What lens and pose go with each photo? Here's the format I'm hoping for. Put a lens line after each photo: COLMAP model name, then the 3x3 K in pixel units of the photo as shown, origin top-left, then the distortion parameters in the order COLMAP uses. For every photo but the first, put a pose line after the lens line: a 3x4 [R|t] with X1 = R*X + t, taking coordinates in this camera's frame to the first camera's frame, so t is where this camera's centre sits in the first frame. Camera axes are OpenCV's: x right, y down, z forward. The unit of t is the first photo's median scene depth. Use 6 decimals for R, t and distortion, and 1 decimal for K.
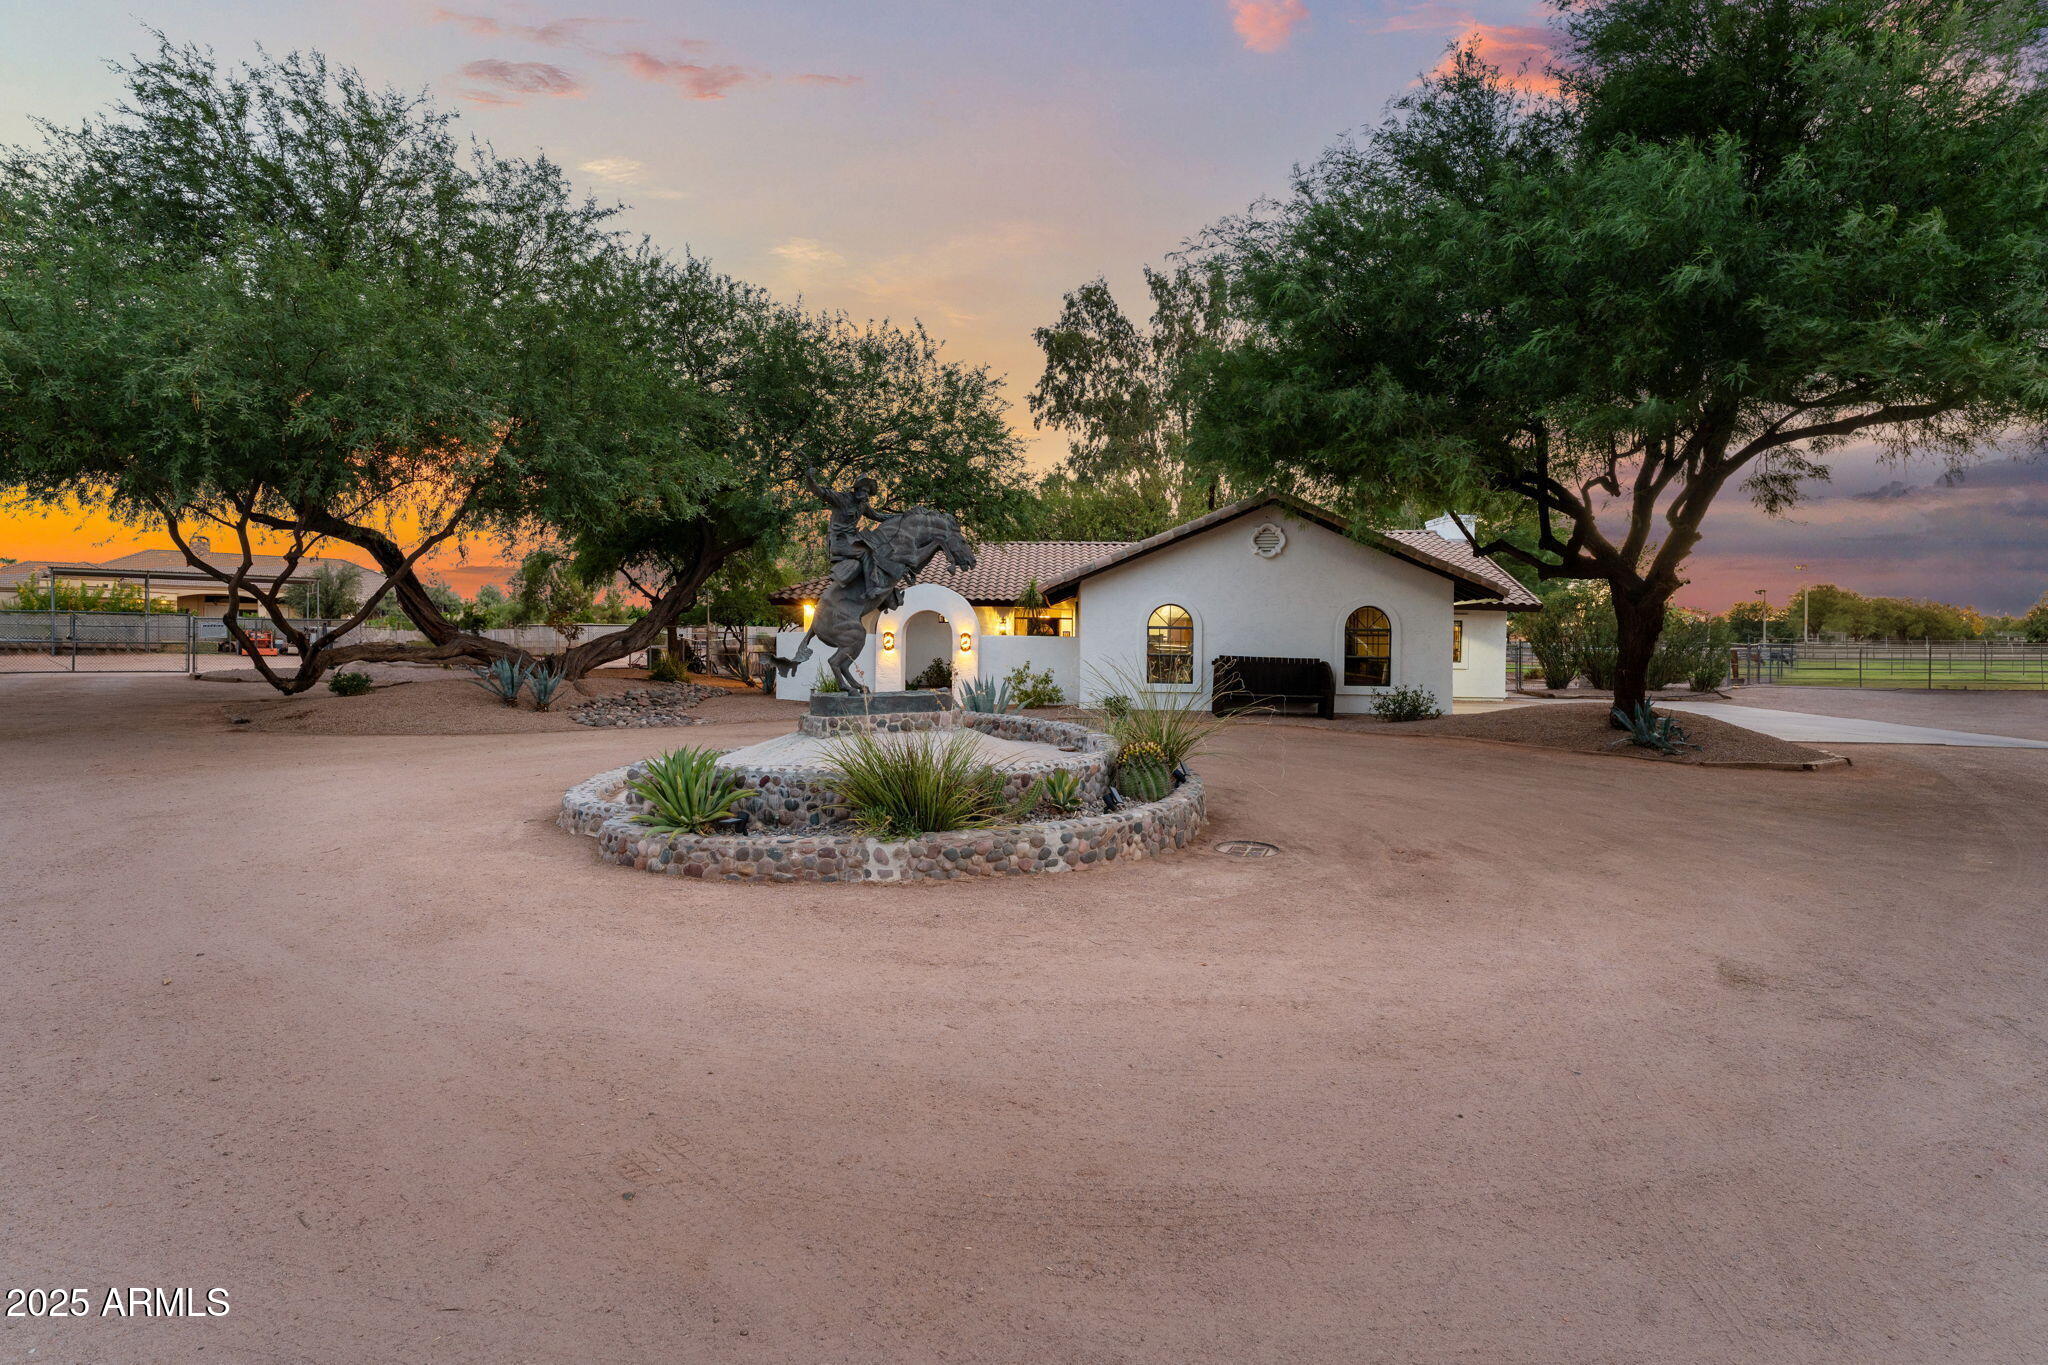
lens RADIAL K [[1022.4, 0, 1024.0], [0, 1022.4, 682.5], [0, 0, 1]] dist [0.000545, 0.000003]
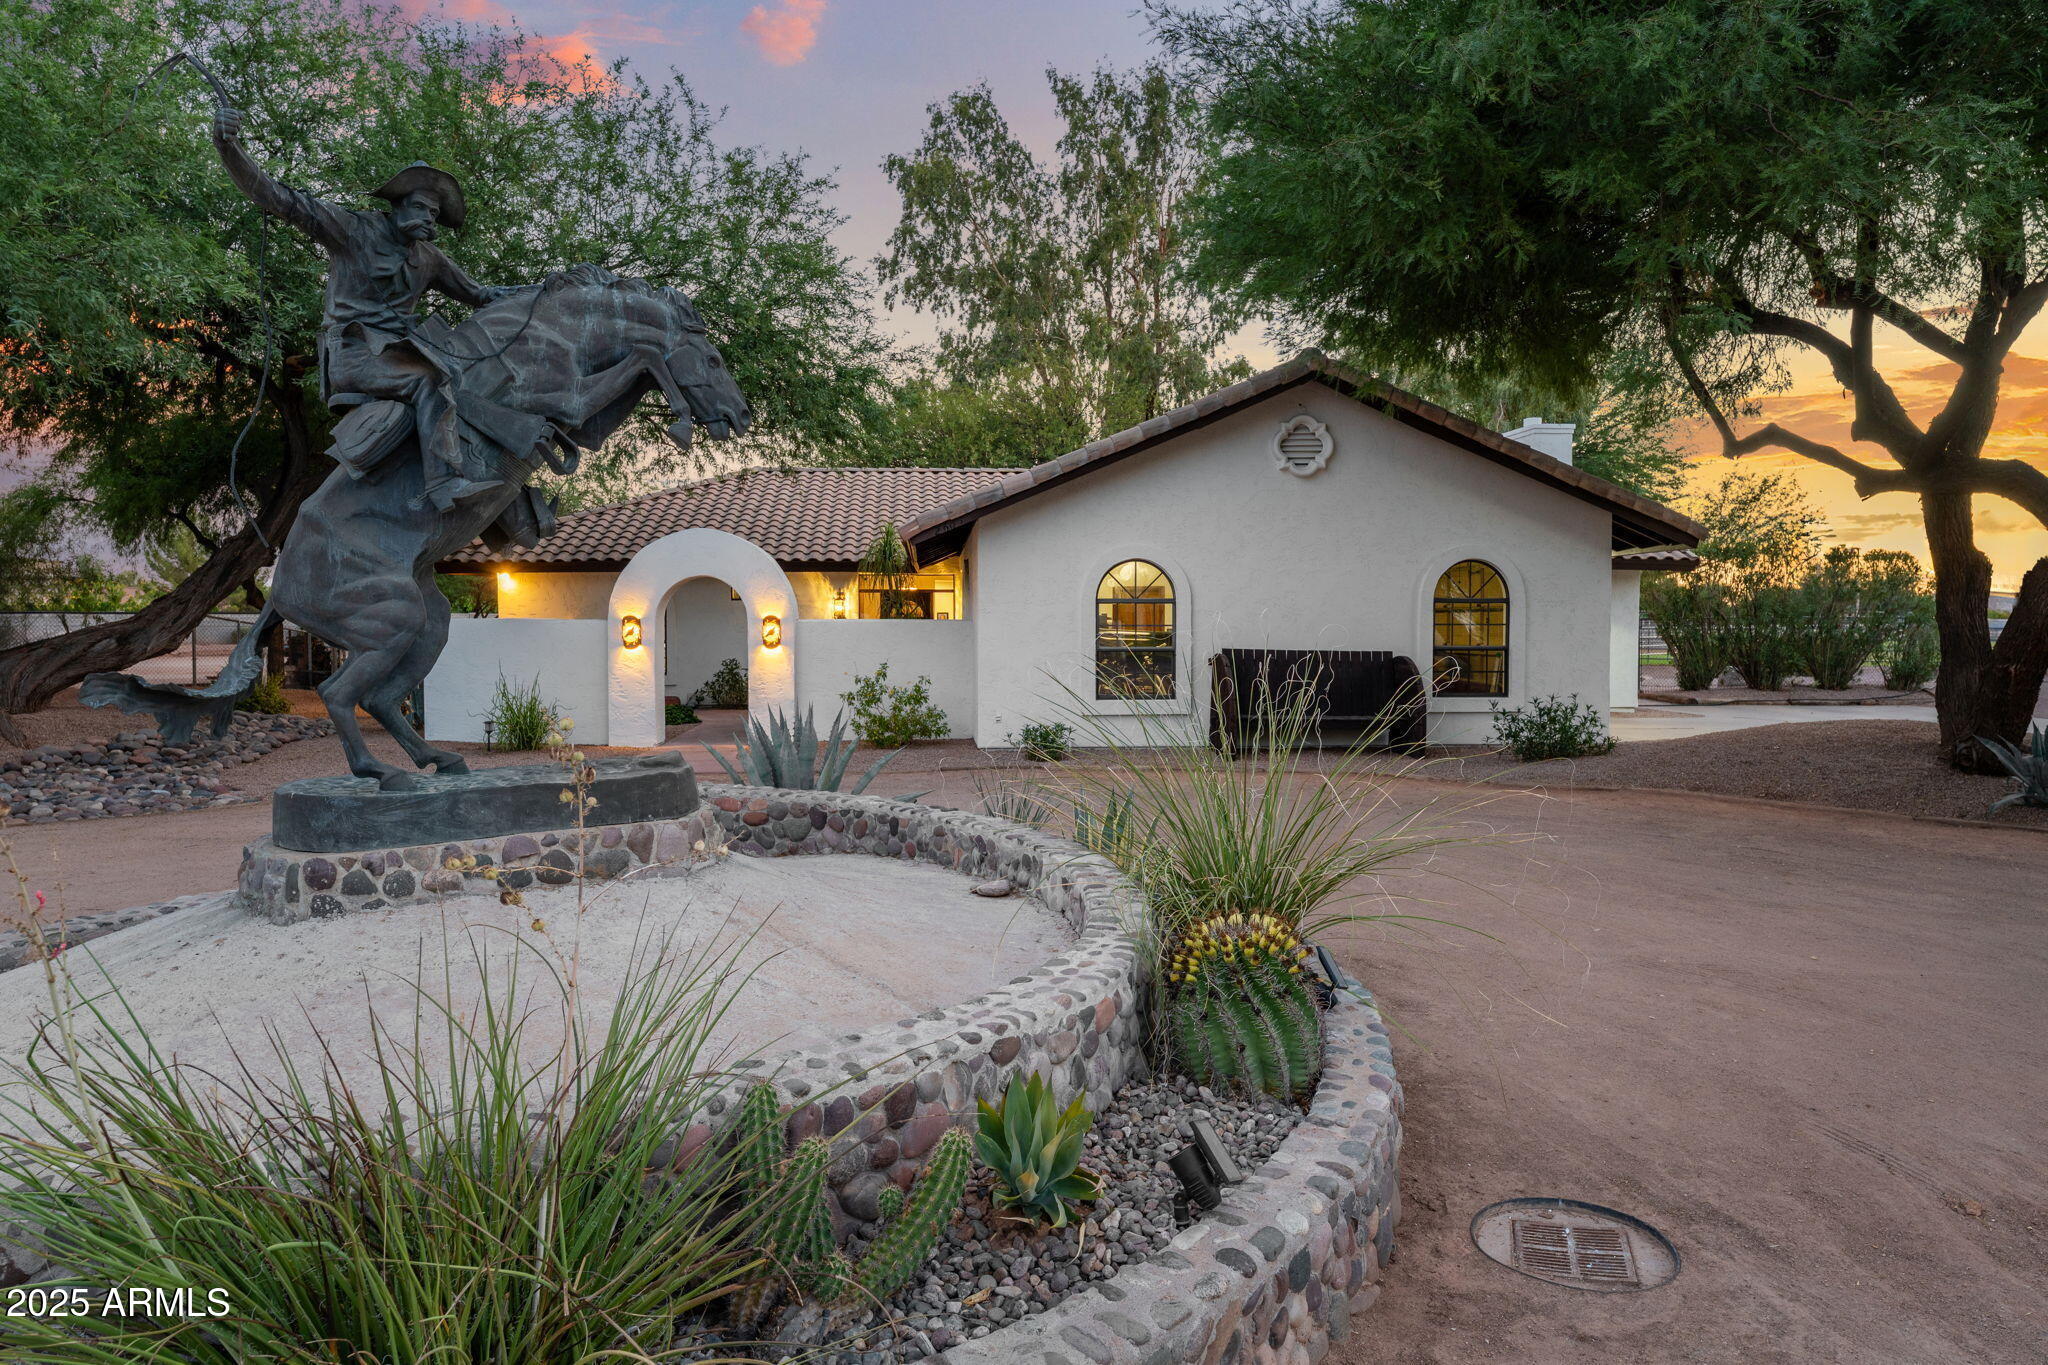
lens RADIAL K [[1345.8, 0, 1026.1], [0, 1345.8, 631.2], [0, 0, 1]] dist [0.003883, 0.000819]
pose [[0.993465, -0.014995, 0.113145, -0.001375], [0.019352, 0.999109, -0.037508, -0.007576], [-0.112481, 0.039452, 0.992870, 0.200247]]
